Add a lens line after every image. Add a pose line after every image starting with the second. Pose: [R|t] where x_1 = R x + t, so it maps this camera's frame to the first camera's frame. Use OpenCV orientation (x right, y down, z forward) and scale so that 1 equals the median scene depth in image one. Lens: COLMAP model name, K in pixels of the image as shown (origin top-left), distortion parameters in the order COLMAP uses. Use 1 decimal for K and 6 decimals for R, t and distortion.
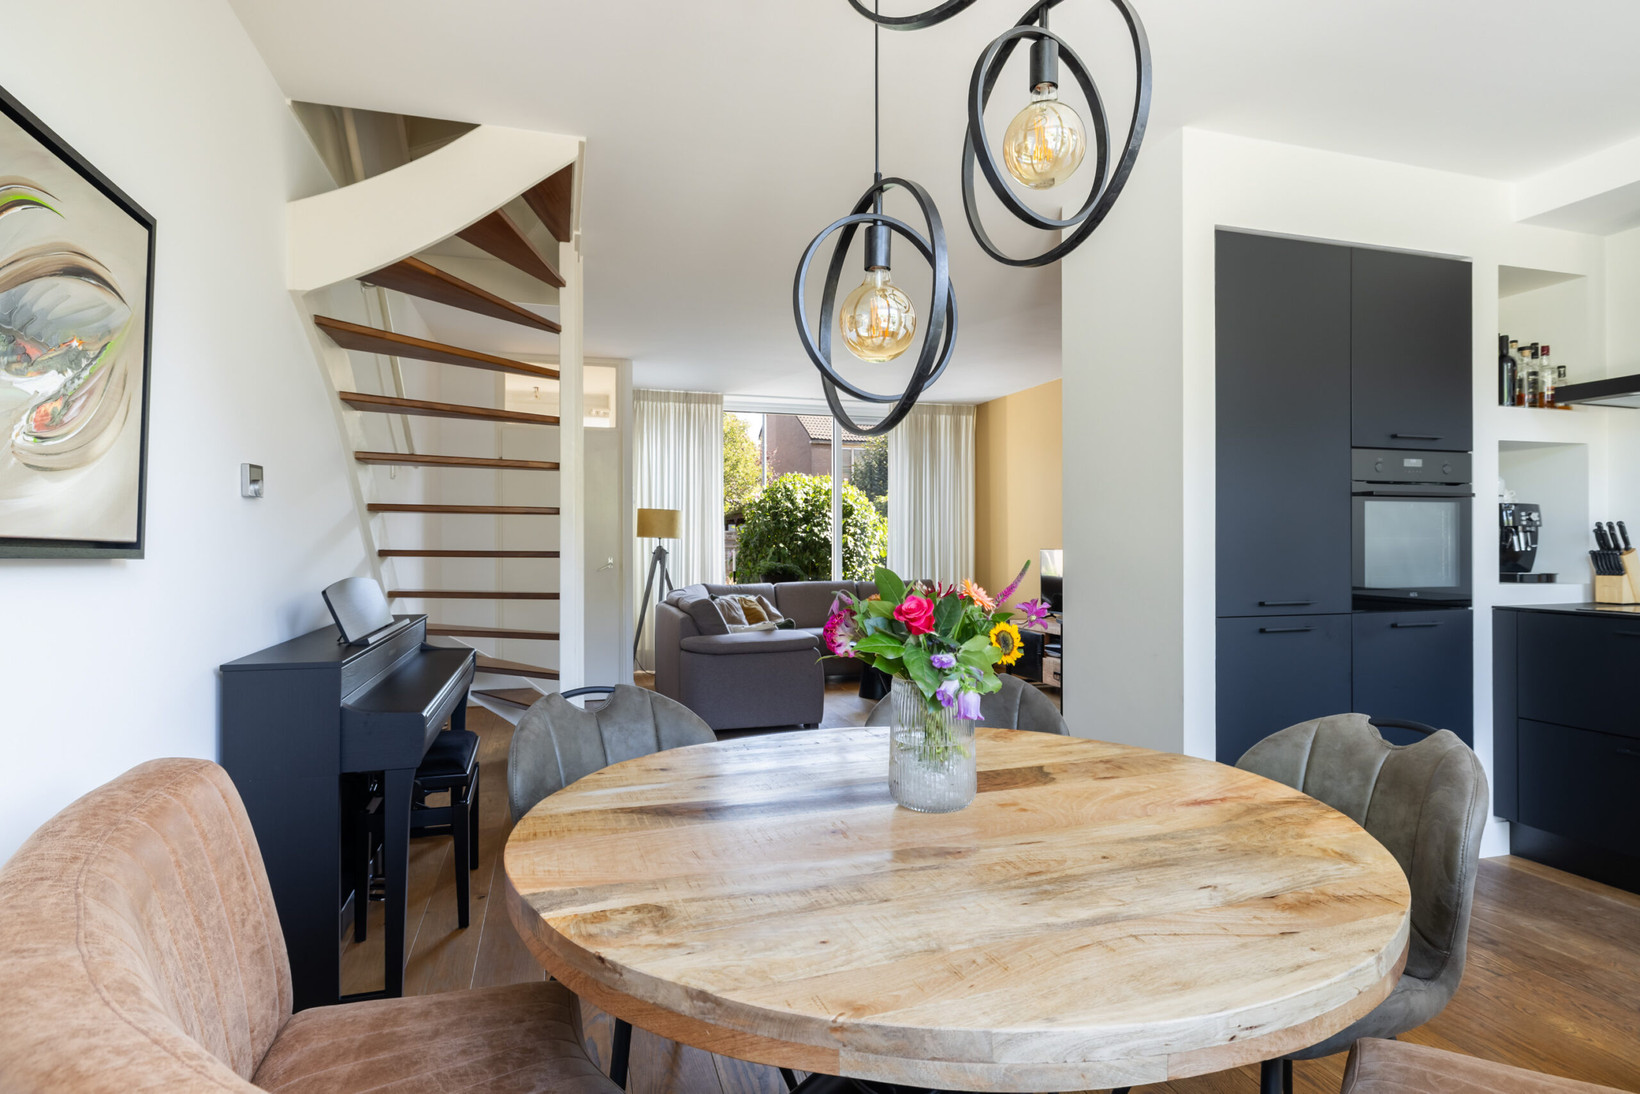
lens RADIAL K [[880.7, 0, 824.1], [0, 880.7, 542.7], [0, 0, 1]] dist [-0.001143, 0.000863]
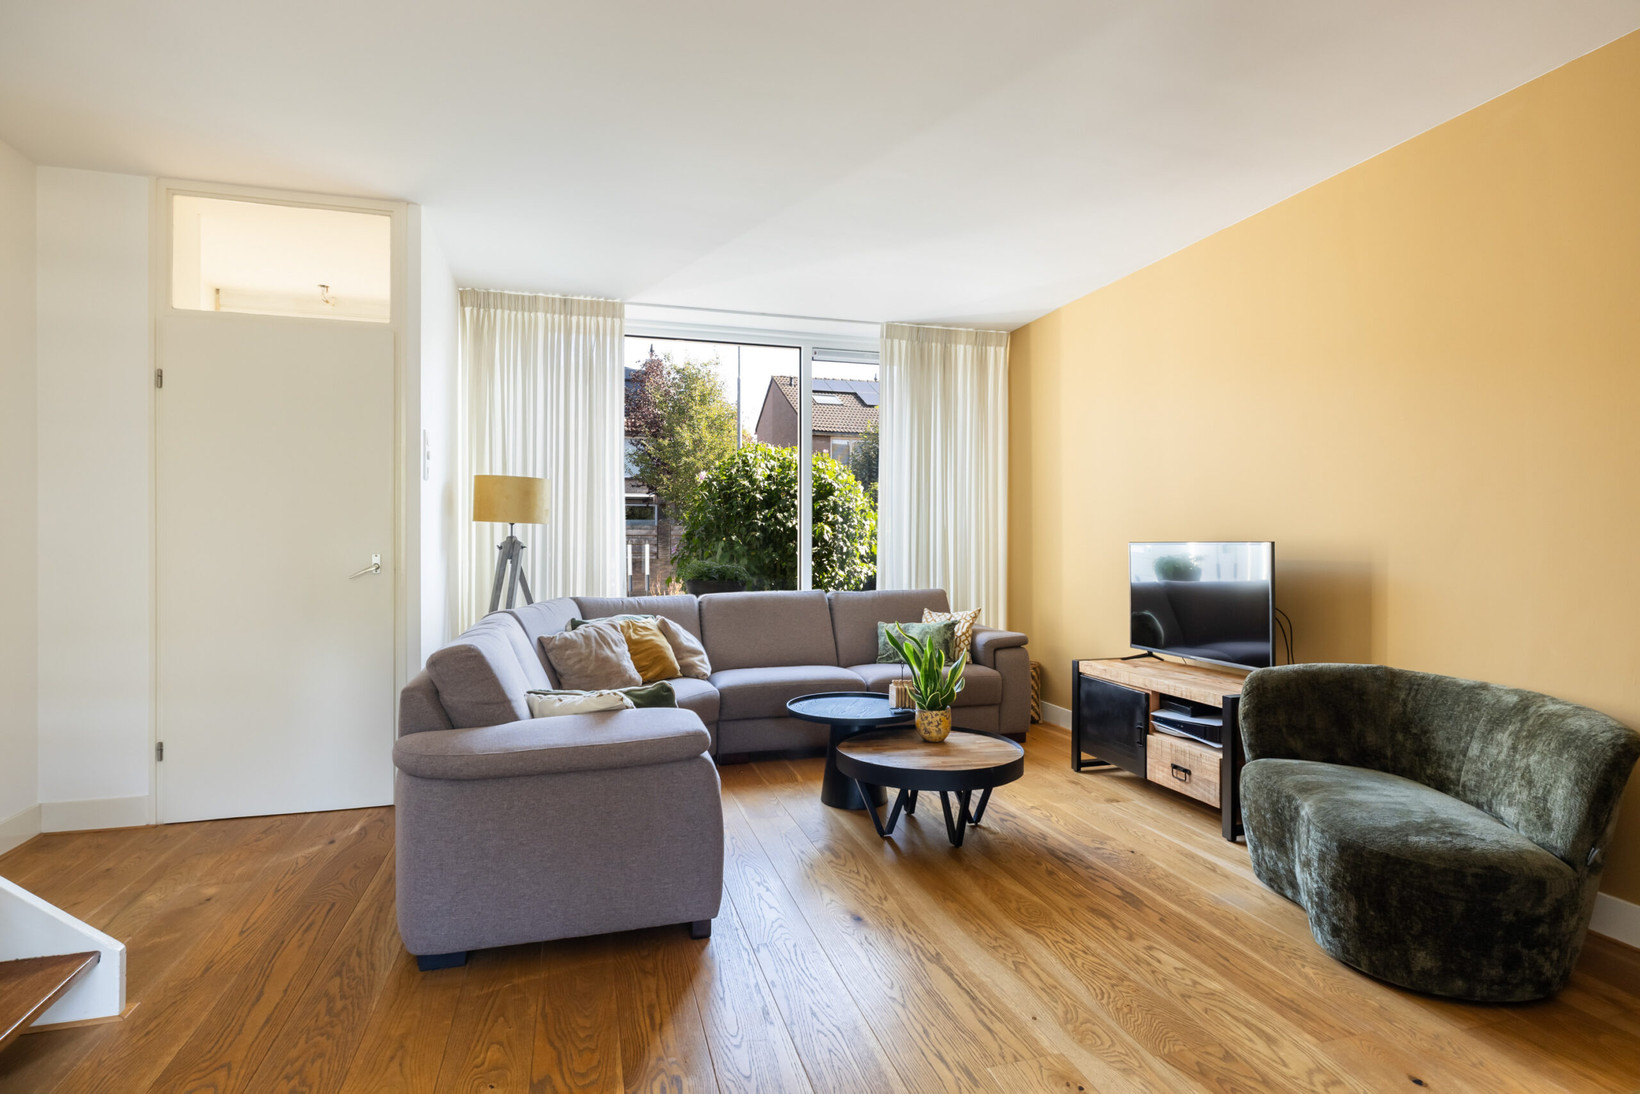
lens RADIAL K [[835.4, 0, 820.0], [0, 835.4, 547.0], [0, 0, 1]] dist [-0.006957, 0.000170]
pose [[0.999952, 0.003685, -0.009050, 0.038543], [-0.003614, 0.999963, 0.007805, 0.006366], [0.009079, -0.007772, 0.999929, 0.412974]]
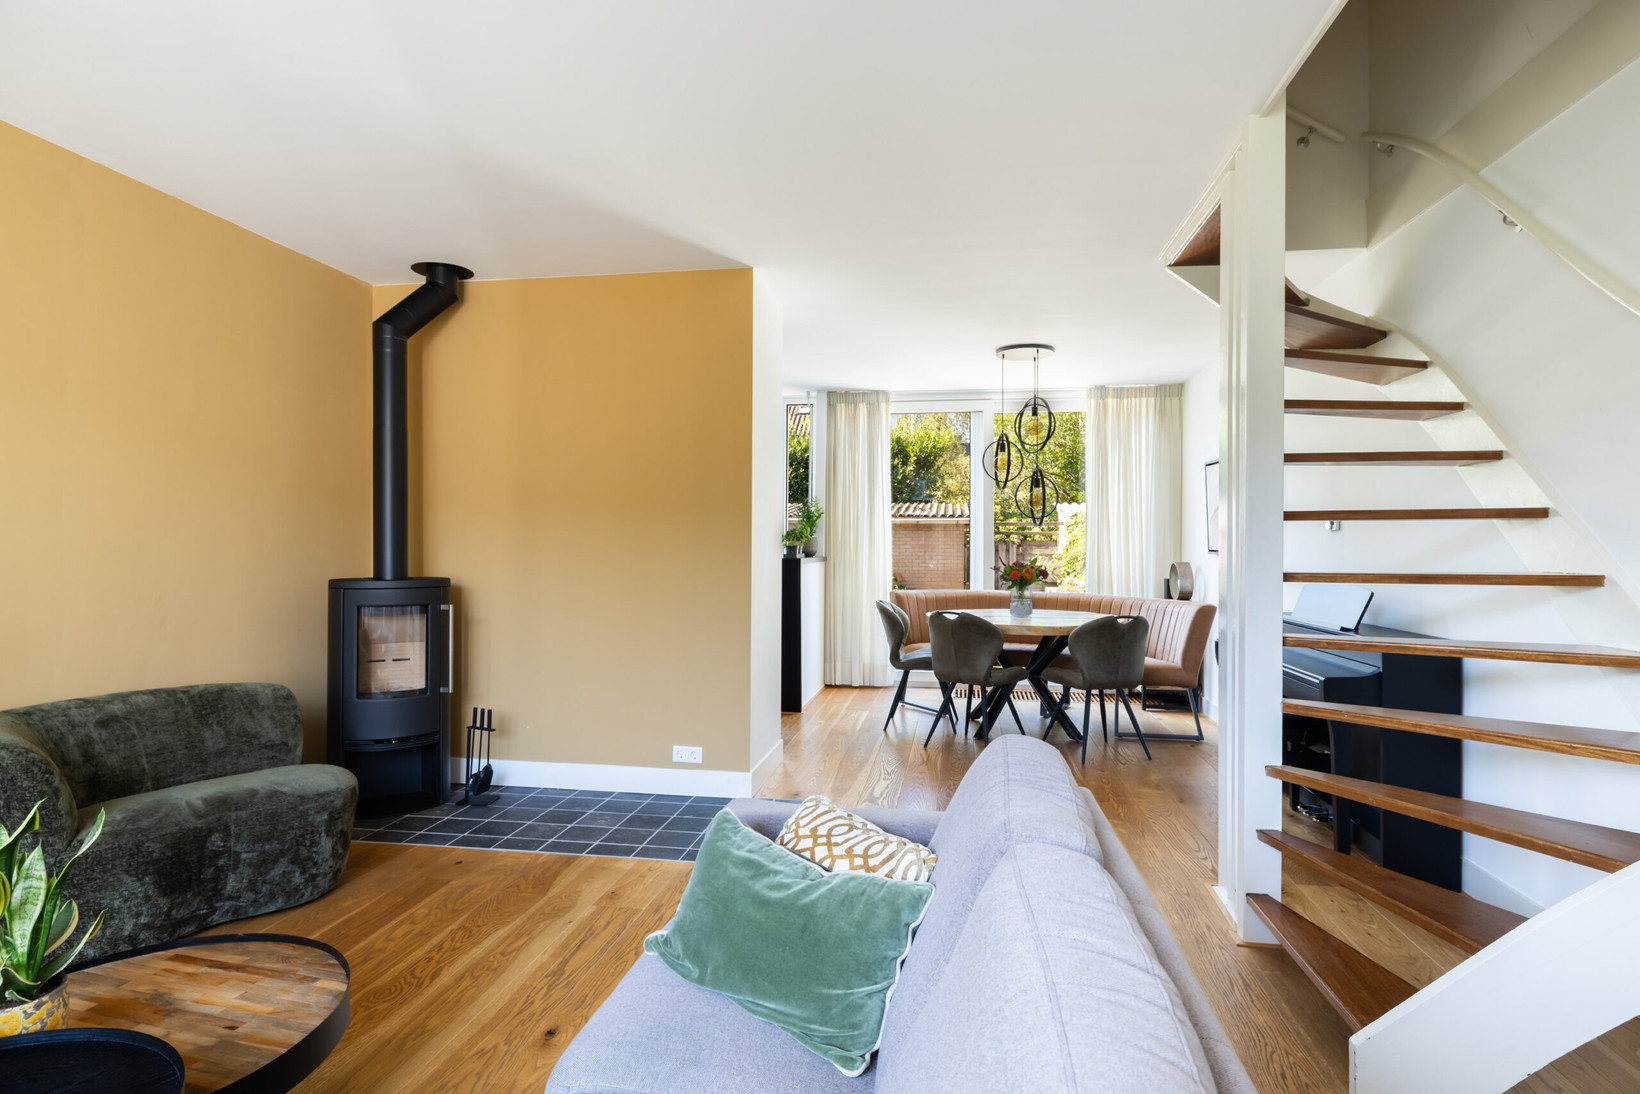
lens RADIAL K [[868.7, 0, 823.8], [0, 868.7, 538.6], [0, 0, 1]] dist [-0.001367, -0.002792]
pose [[-0.900369, -0.001943, 0.435123, -0.154580], [-0.006017, 0.999950, -0.007984, -0.005561], [-0.435086, -0.009806, -0.900336, 0.961871]]
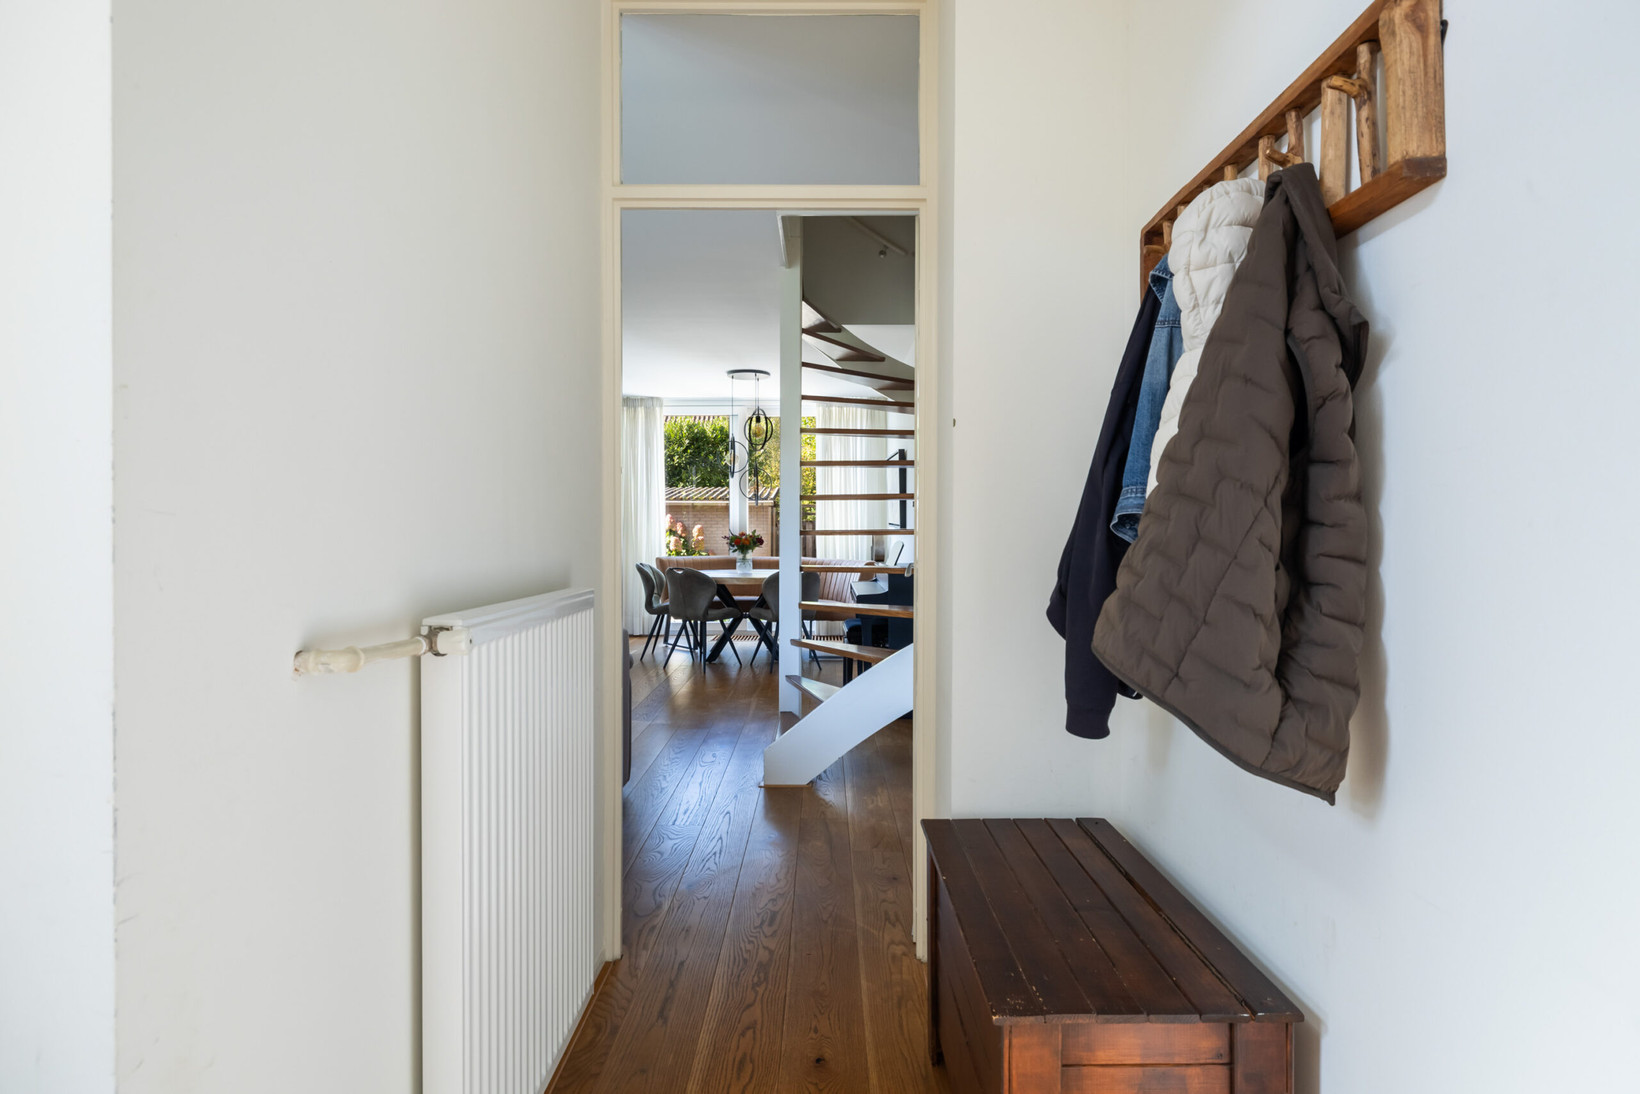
lens RADIAL K [[868.7, 0, 823.8], [0, 868.7, 538.6], [0, 0, 1]] dist [-0.001367, -0.002792]
pose [[-0.956887, -0.007617, 0.290361, -0.370077], [-0.005526, 0.999953, 0.008021, 0.006468], [-0.290408, 0.006070, -0.956884, 1.153600]]
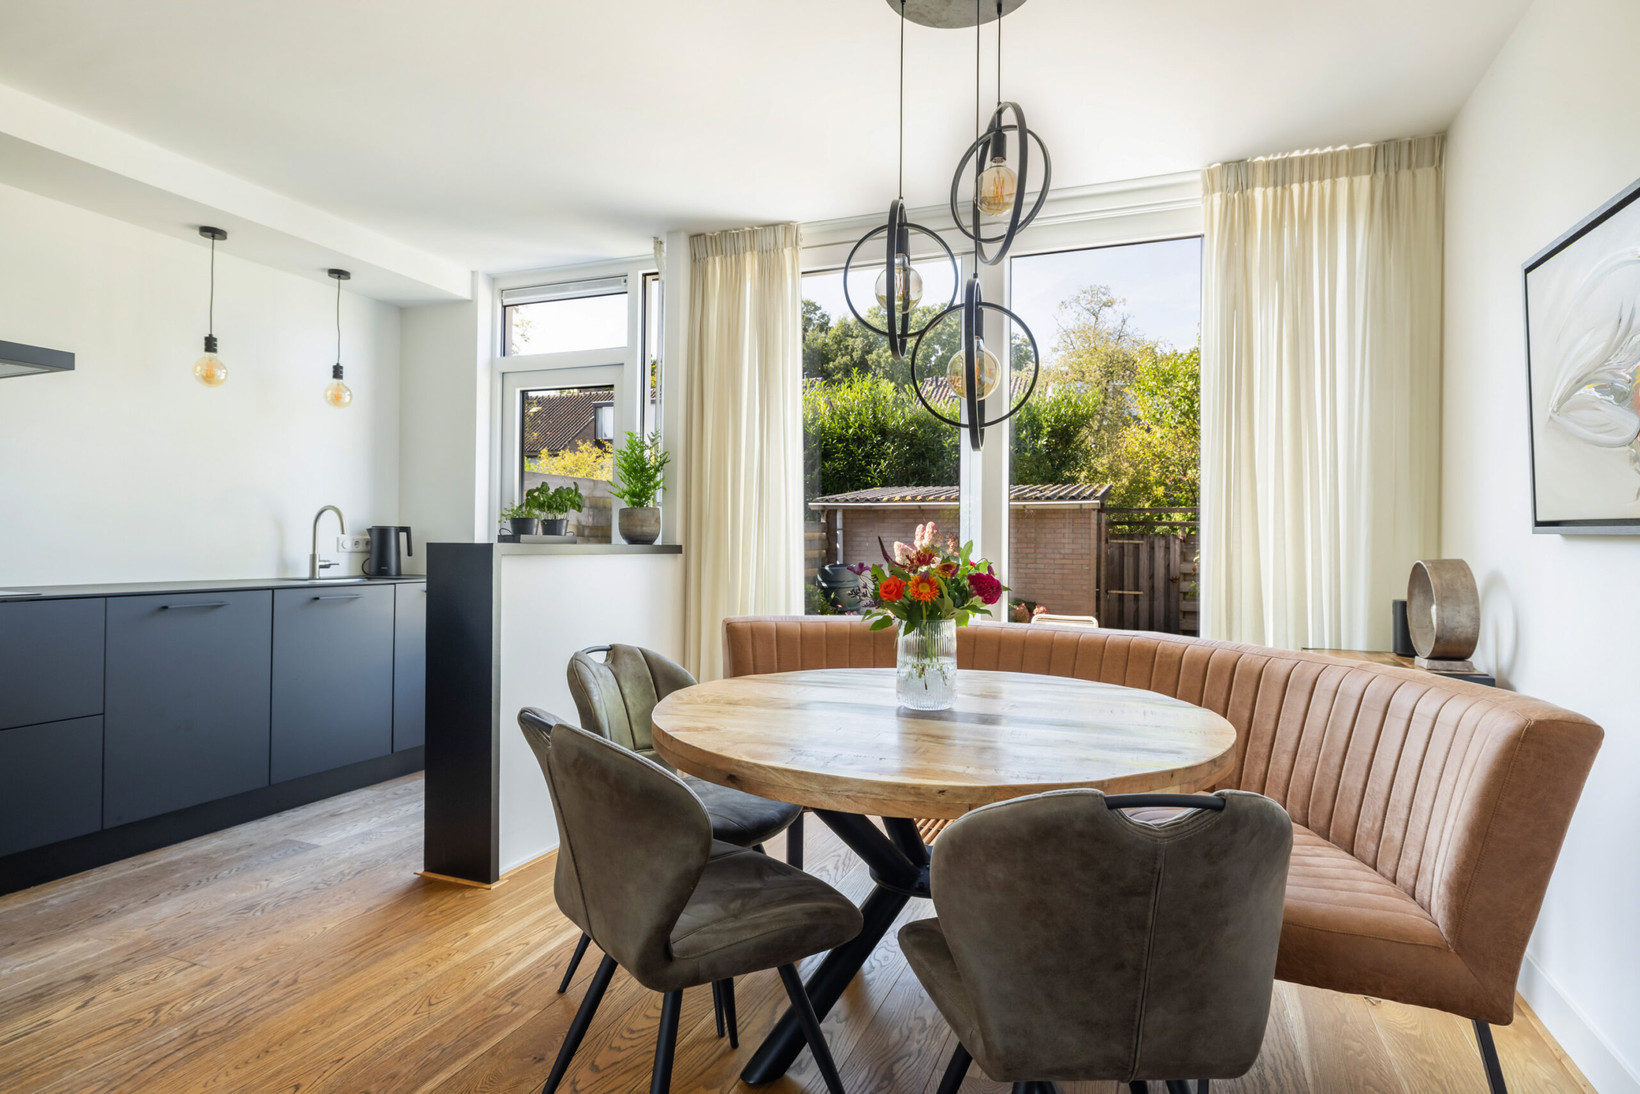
lens RADIAL K [[868.7, 0, 823.8], [0, 868.7, 538.6], [0, 0, 1]] dist [-0.001367, -0.002792]
pose [[-0.783123, -0.004673, 0.621849, -0.119224], [-0.011261, 0.999914, -0.006667, 0.005996], [-0.621764, -0.012224, -0.783109, 0.421309]]
